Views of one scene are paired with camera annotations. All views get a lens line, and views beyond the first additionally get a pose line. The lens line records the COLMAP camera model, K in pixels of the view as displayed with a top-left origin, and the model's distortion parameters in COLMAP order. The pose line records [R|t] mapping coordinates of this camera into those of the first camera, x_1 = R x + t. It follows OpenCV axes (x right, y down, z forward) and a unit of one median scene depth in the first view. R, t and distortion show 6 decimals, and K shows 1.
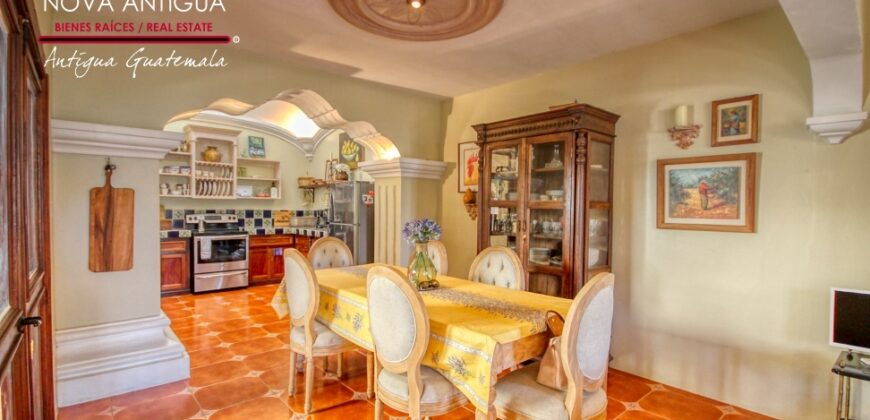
lens RADIAL K [[402.4, 0, 438.8], [0, 402.4, 215.1], [0, 0, 1]] dist [-0.002814, -0.000892]
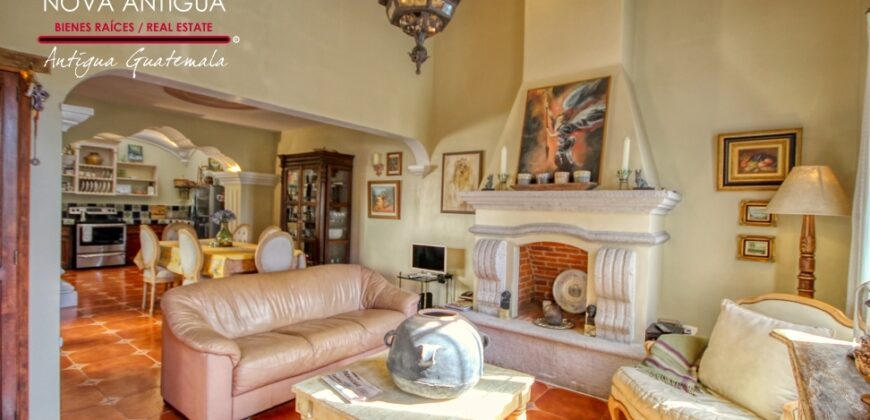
lens RADIAL K [[402.4, 0, 438.8], [0, 402.4, 215.1], [0, 0, 1]] dist [-0.002814, -0.000892]
pose [[0.980031, 0.015739, 0.198222, 0.240034], [-0.015394, 0.999876, -0.003280, 0.010327], [-0.198249, 0.000163, 0.980152, -0.432827]]
